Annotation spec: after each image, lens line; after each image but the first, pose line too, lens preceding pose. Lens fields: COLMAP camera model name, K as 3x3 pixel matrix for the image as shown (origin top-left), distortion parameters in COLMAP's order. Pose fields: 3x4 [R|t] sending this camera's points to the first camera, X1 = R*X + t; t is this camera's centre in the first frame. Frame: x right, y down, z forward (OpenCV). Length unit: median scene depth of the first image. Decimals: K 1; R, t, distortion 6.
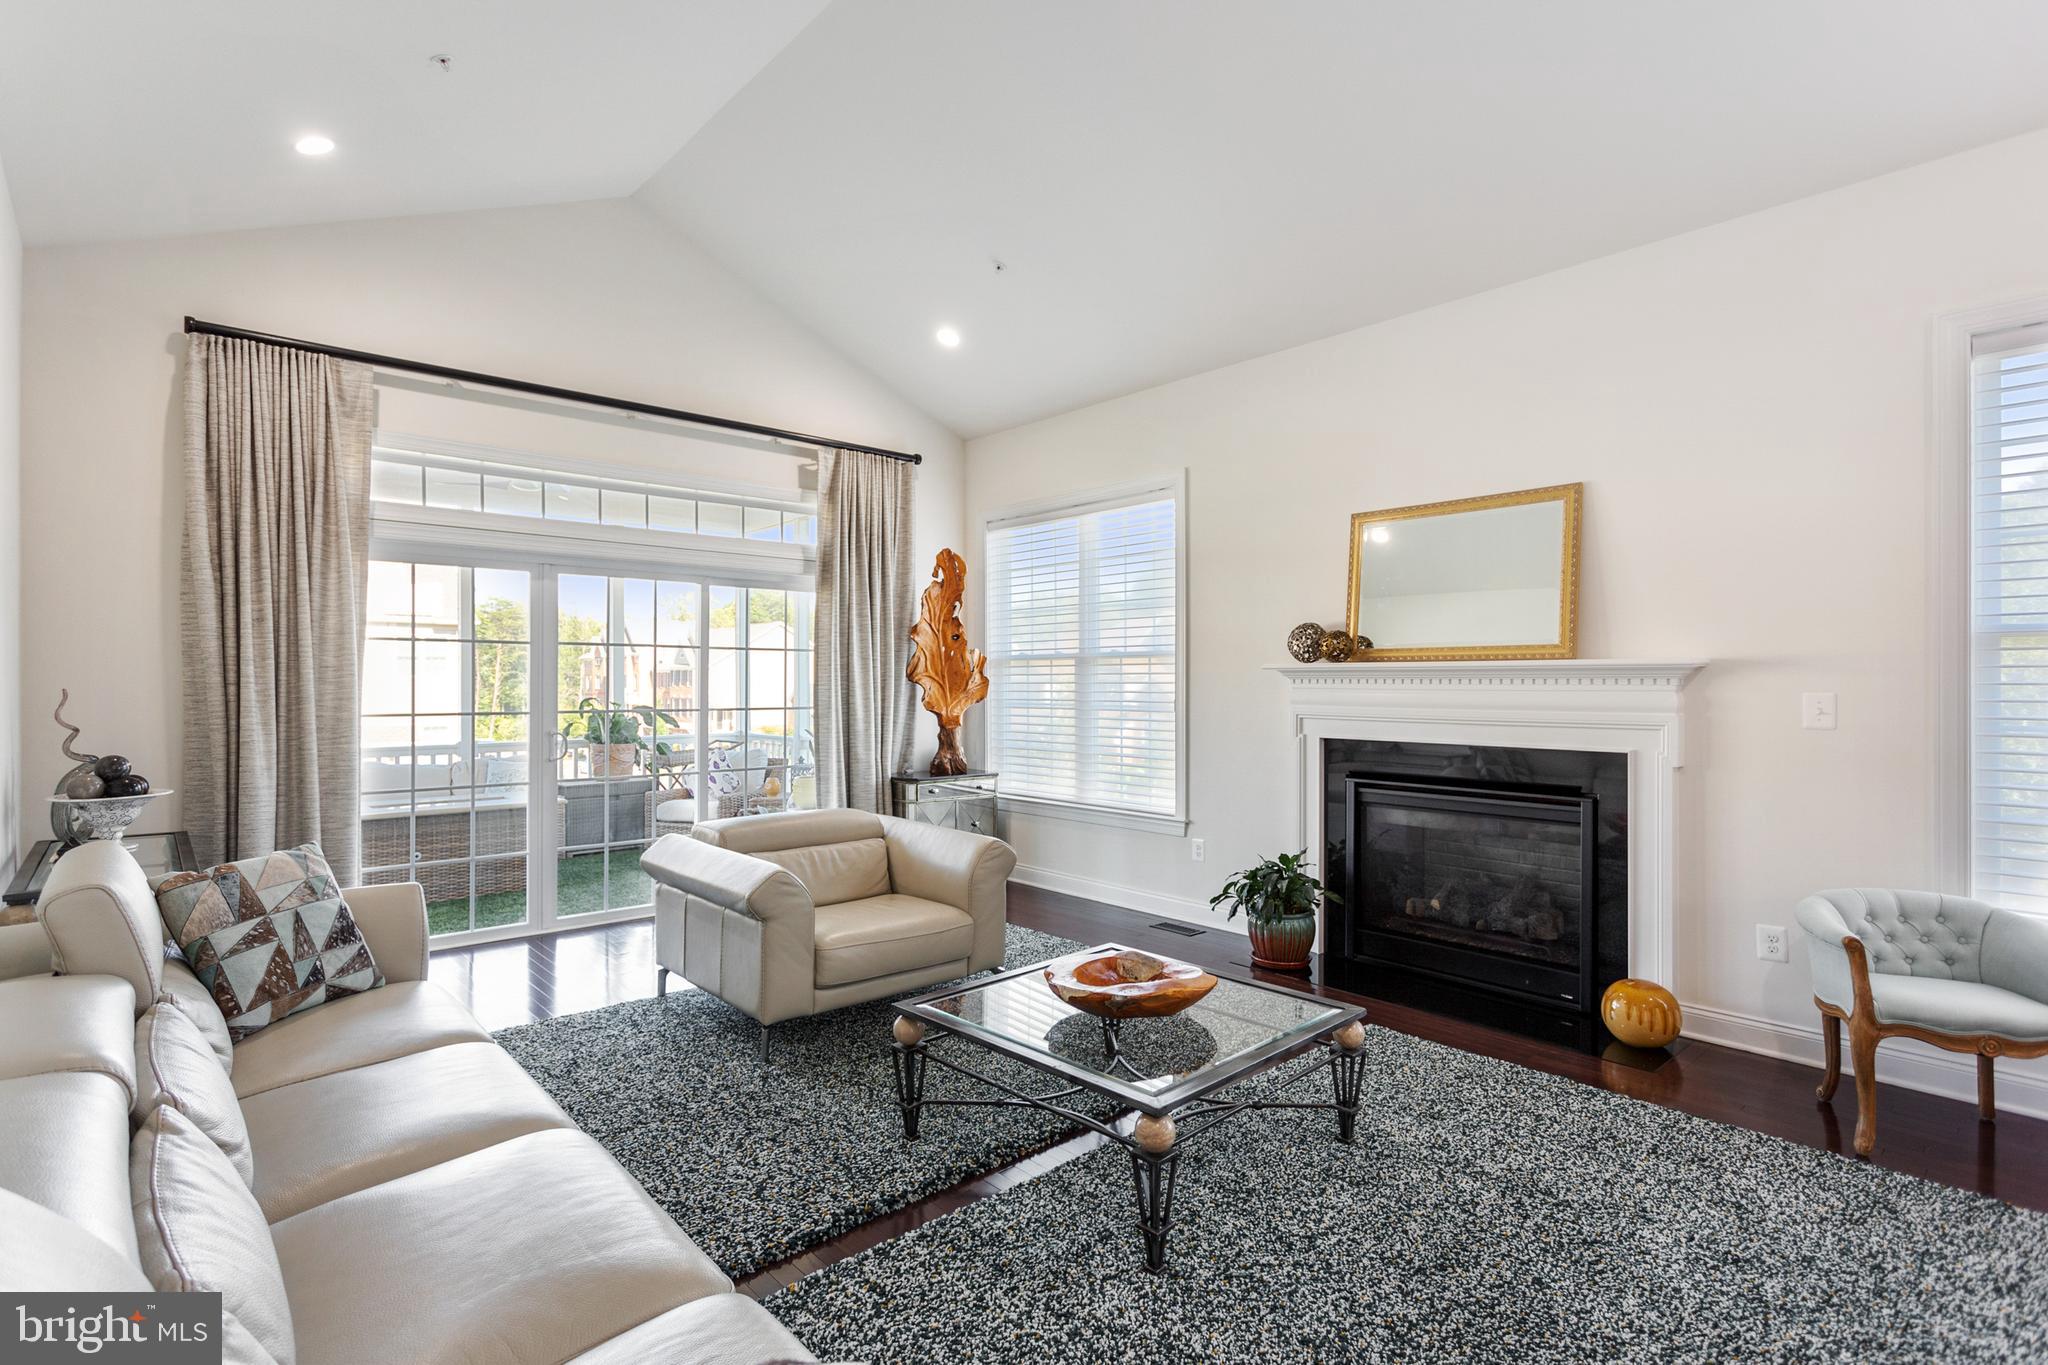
lens RADIAL K [[991.0, 0, 1017.6], [0, 991.0, 680.1], [0, 0, 1]] dist [0.002020, 0.000629]
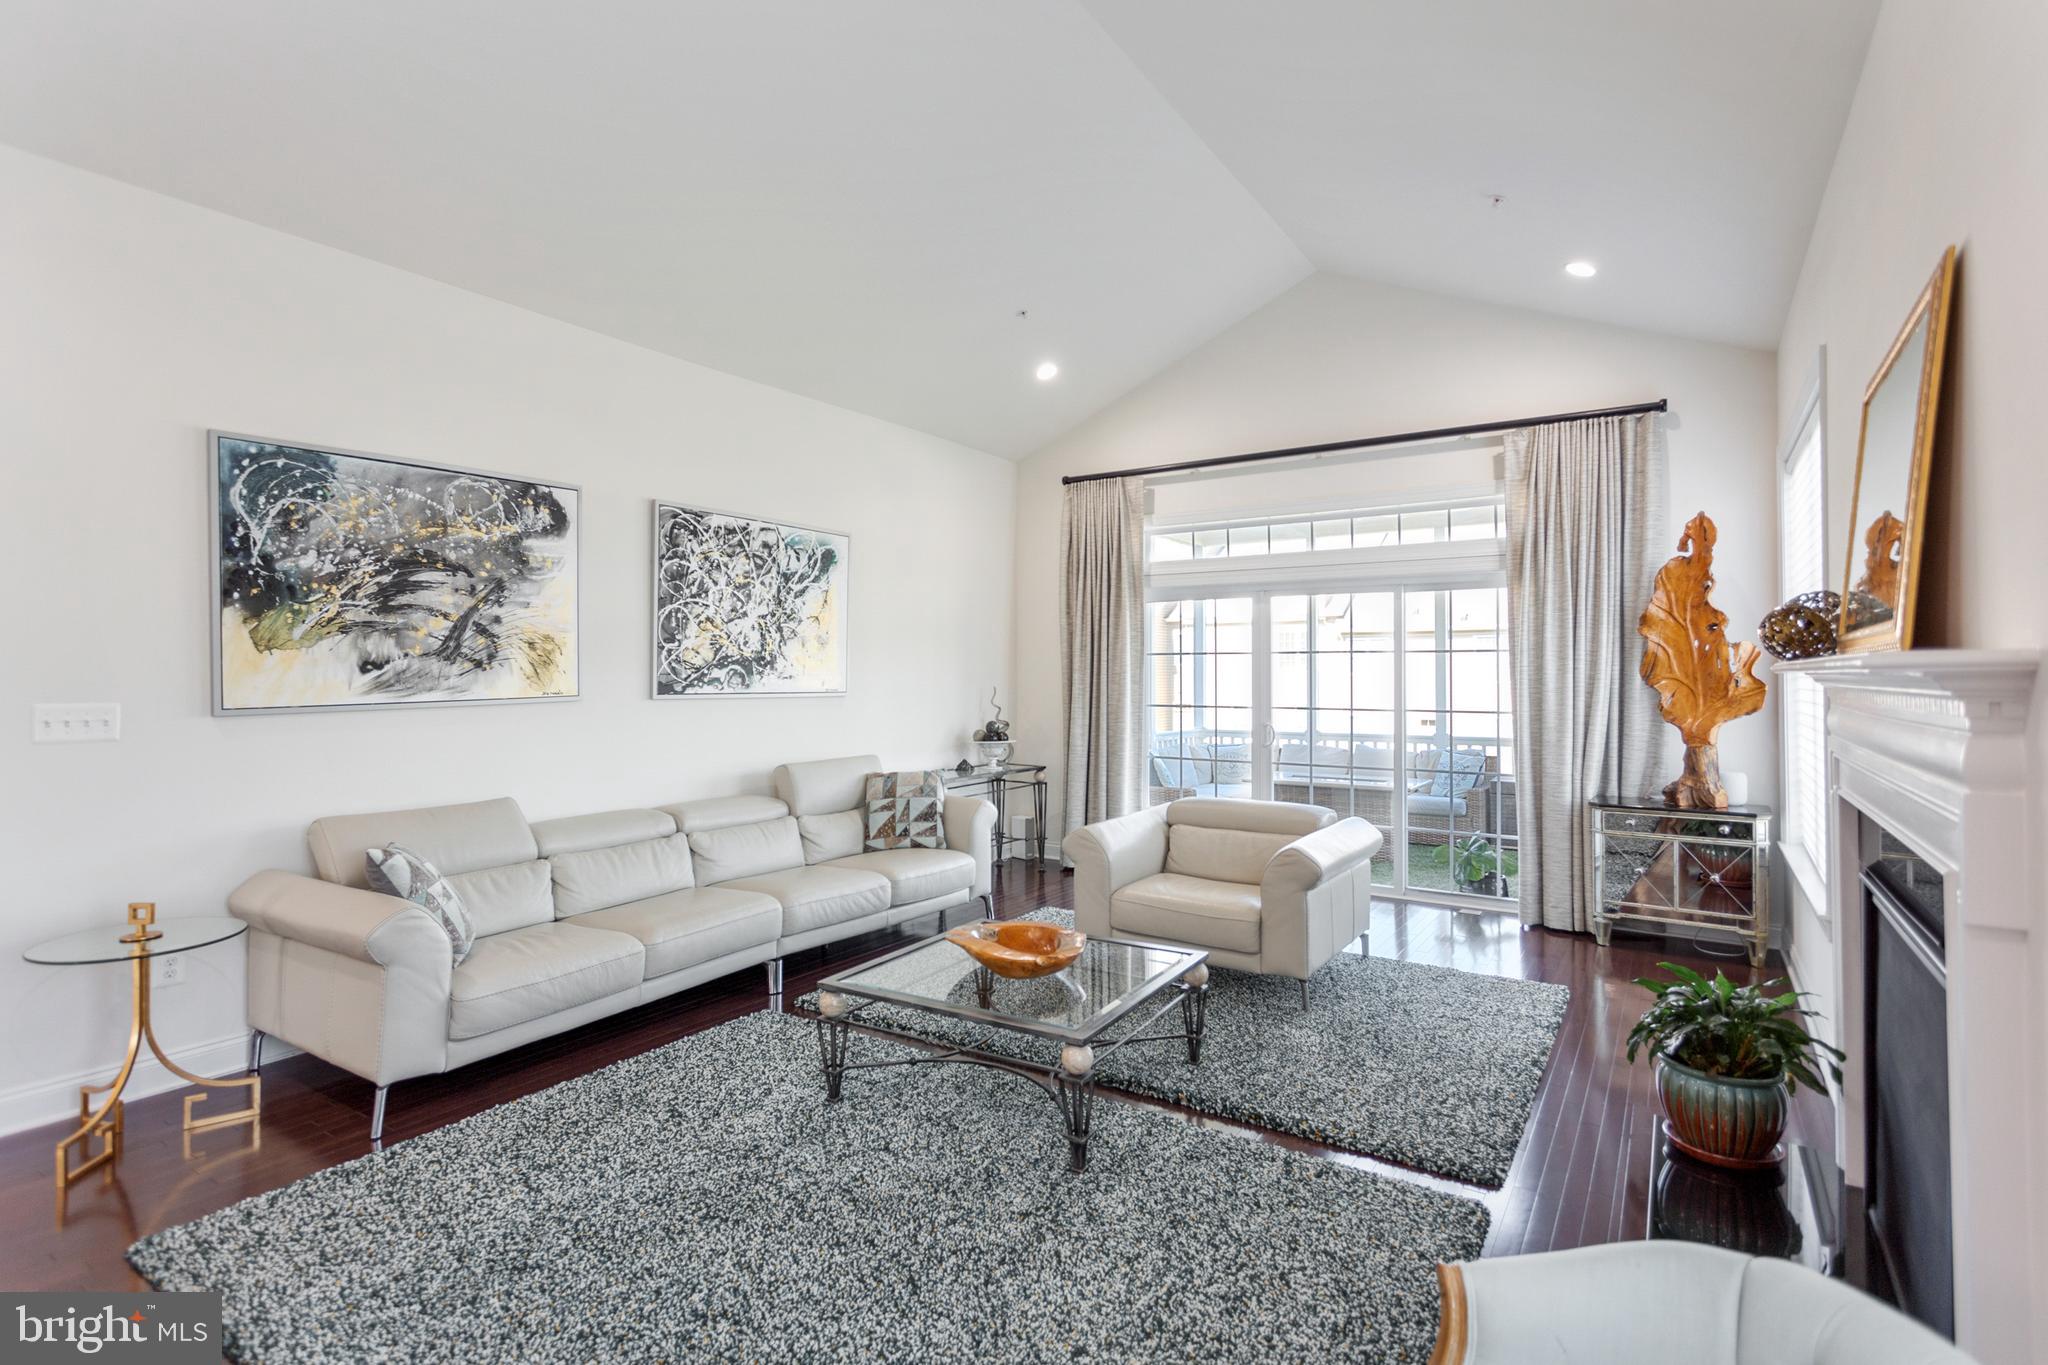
lens RADIAL K [[991.0, 0, 1017.6], [0, 991.0, 680.1], [0, 0, 1]] dist [0.002020, 0.000629]
pose [[0.255658, 0.005883, -0.966749, 0.741169], [0.000271, 0.999981, 0.006157, -0.011473], [0.966767, -0.001836, 0.255652, 0.413197]]
